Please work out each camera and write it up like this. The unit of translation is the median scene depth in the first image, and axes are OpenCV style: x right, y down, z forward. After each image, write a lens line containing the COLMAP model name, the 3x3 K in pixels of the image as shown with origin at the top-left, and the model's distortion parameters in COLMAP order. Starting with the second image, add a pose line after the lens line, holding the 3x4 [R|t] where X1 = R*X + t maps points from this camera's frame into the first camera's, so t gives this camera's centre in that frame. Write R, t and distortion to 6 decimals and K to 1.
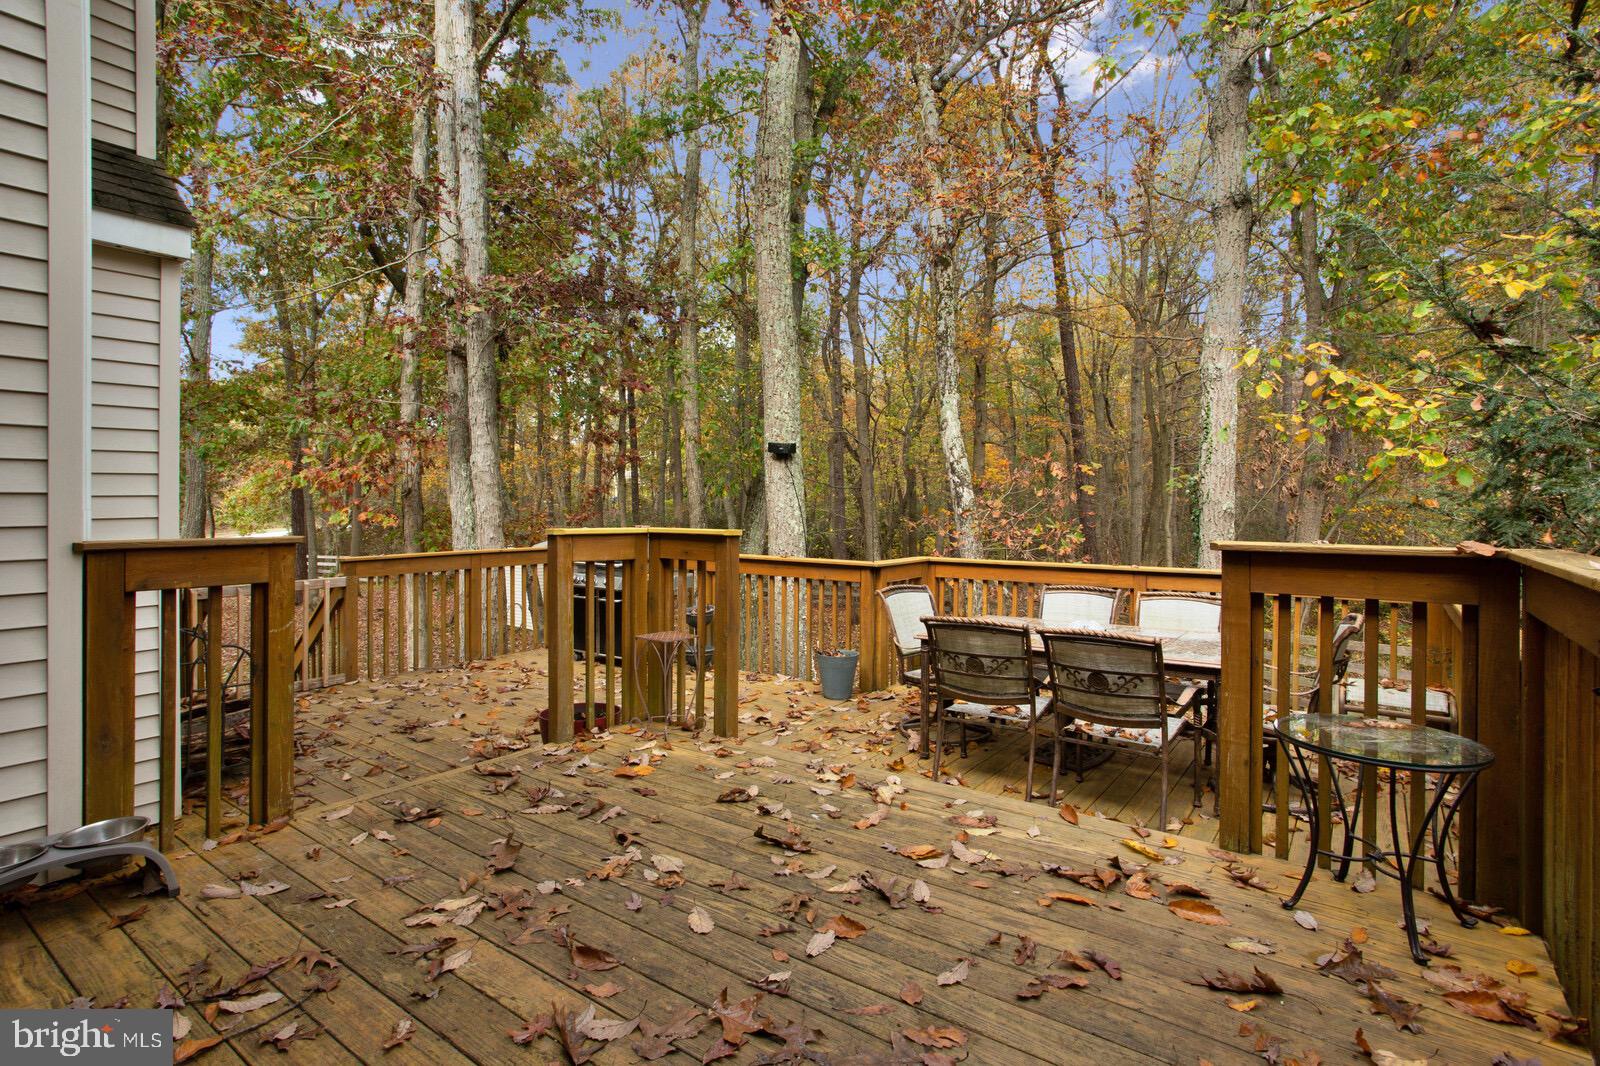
lens RADIAL K [[764.6, 0, 795.9], [0, 764.6, 526.6], [0, 0, 1]] dist [-0.027120, 0.007539]
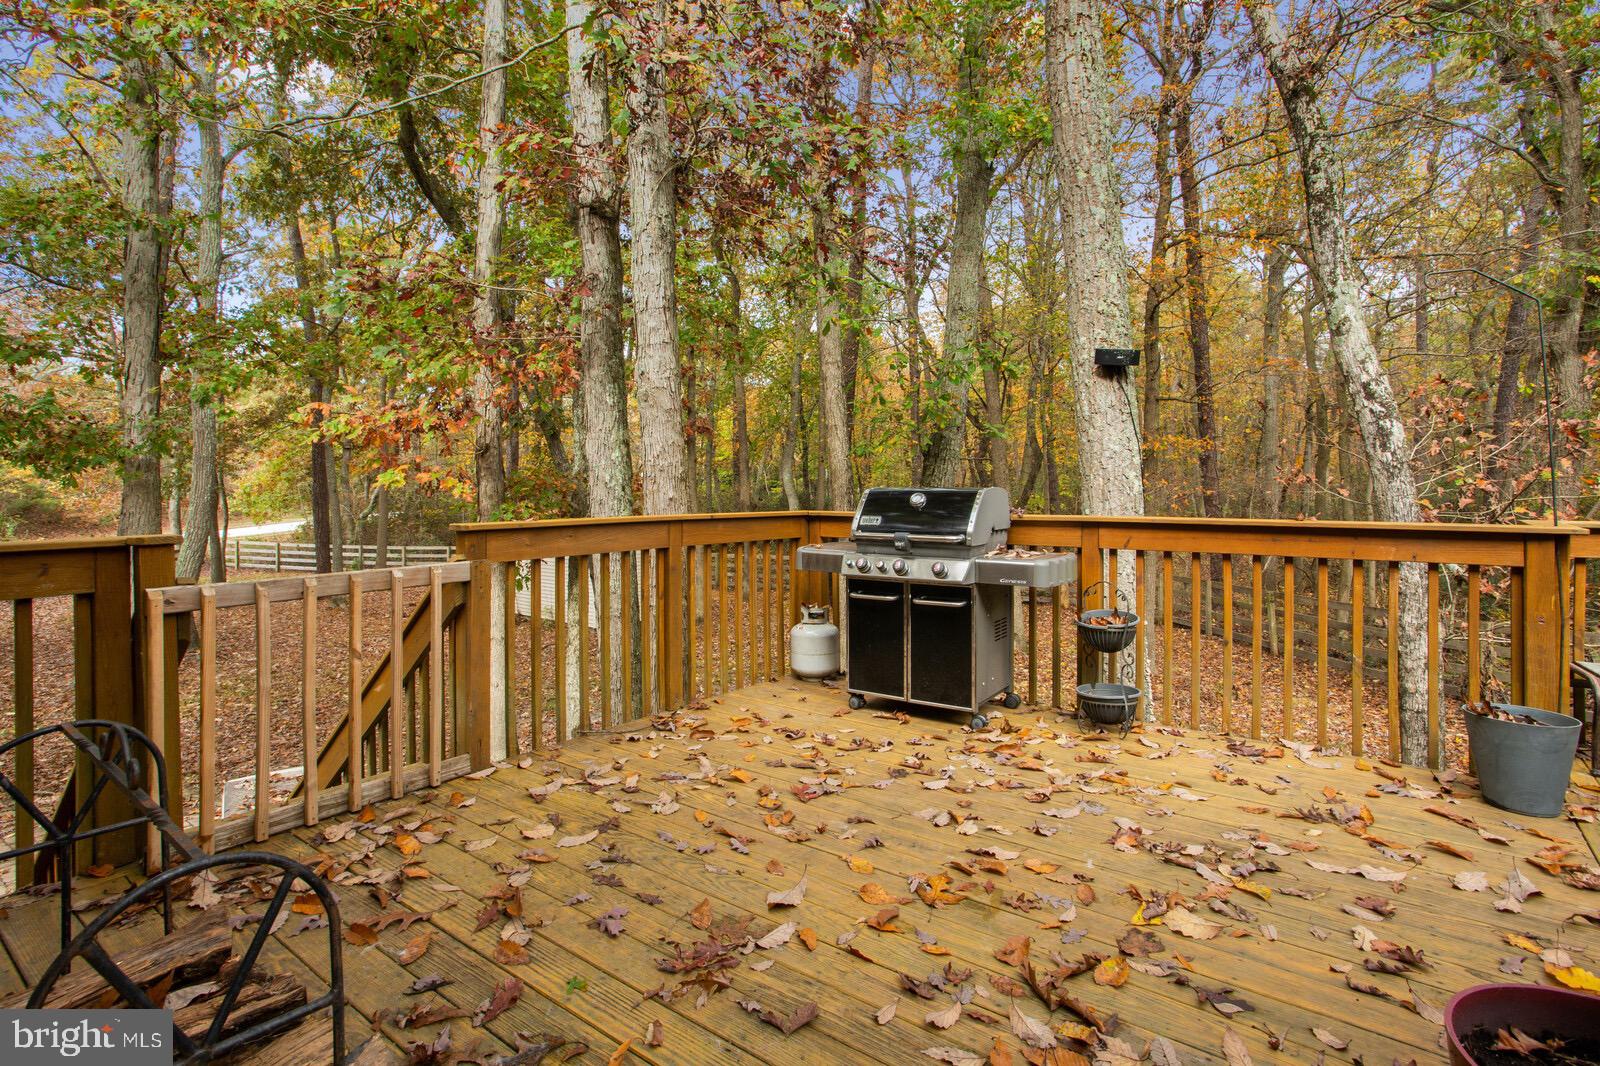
lens RADIAL K [[764.6, 0, 807.4], [0, 764.6, 521.4], [0, 0, 1]] dist [-0.027120, 0.007539]
pose [[0.999987, -0.003943, -0.003229, -0.268471], [0.003962, 0.999975, 0.005893, 0.027928], [0.003206, -0.005905, 0.999977, 0.362244]]
